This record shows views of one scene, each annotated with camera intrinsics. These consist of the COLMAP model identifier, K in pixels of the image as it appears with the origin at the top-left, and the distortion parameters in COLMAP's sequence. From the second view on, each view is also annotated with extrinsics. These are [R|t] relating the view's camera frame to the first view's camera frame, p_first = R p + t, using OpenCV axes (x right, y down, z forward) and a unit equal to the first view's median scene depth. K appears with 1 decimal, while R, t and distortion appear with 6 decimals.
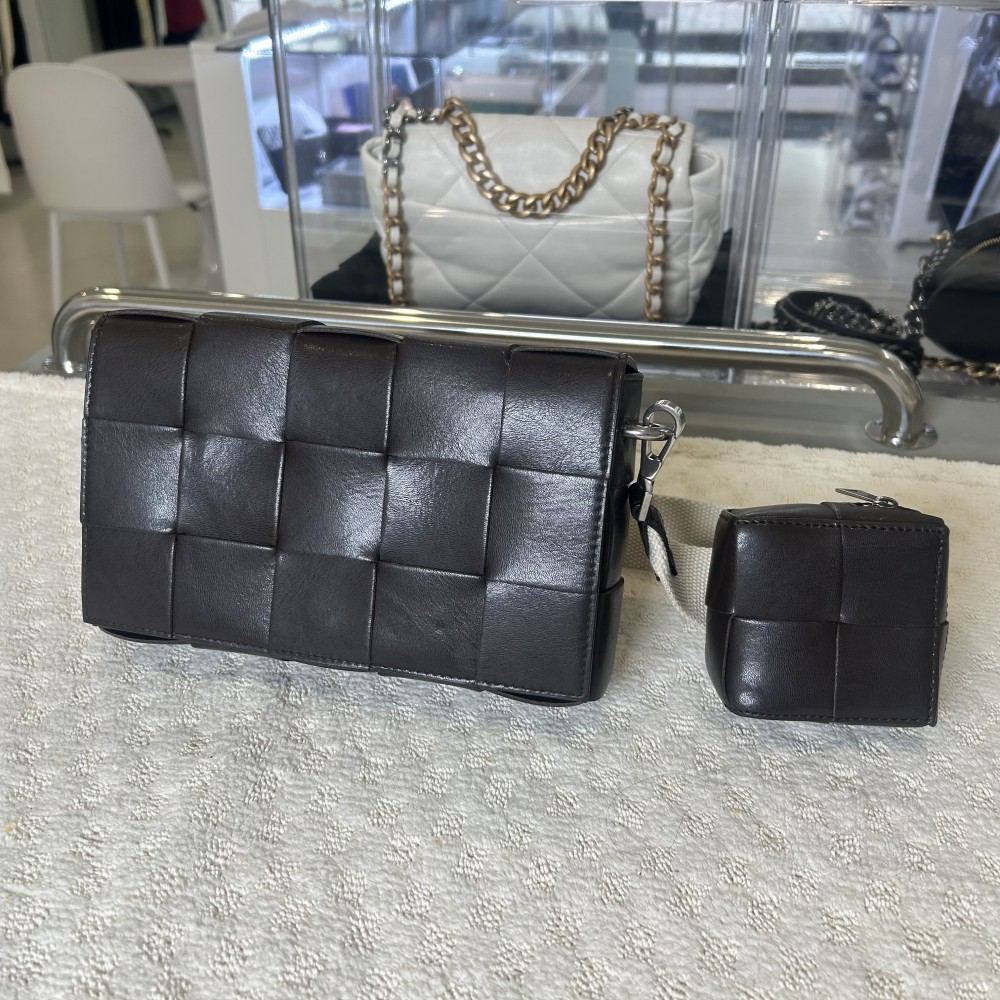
lens RADIAL K [[925.7, 0, 473.1], [0, 925.7, 488.4], [0, 0, 1]] dist [0.003145, -0.005614]
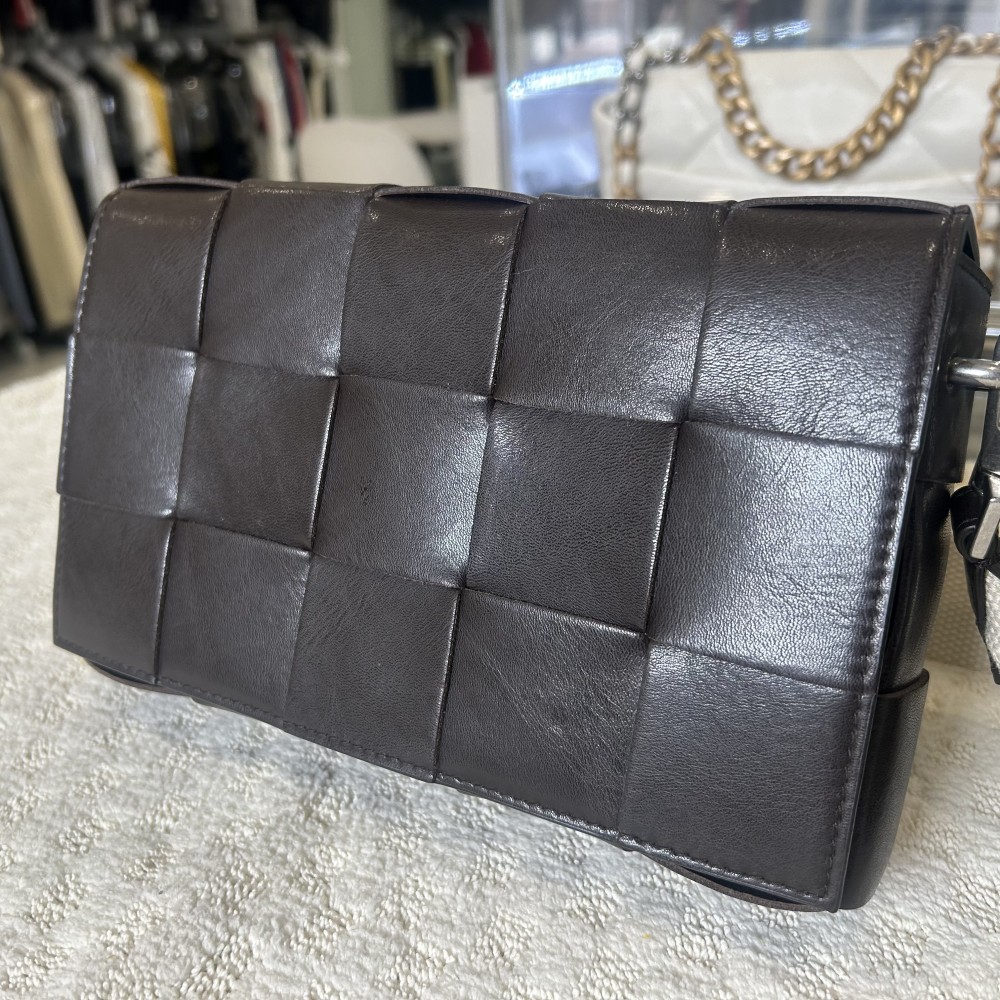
lens RADIAL K [[976.7, 0, 500.0], [0, 976.7, 500.0], [0, 0, 1]] dist [-0.025320, 0.021222]
pose [[0.969341, 0.074108, -0.234277, 0.051027], [-0.089073, 0.994563, -0.053940, 0.053243], [0.229006, 0.073154, 0.970672, 0.414203]]
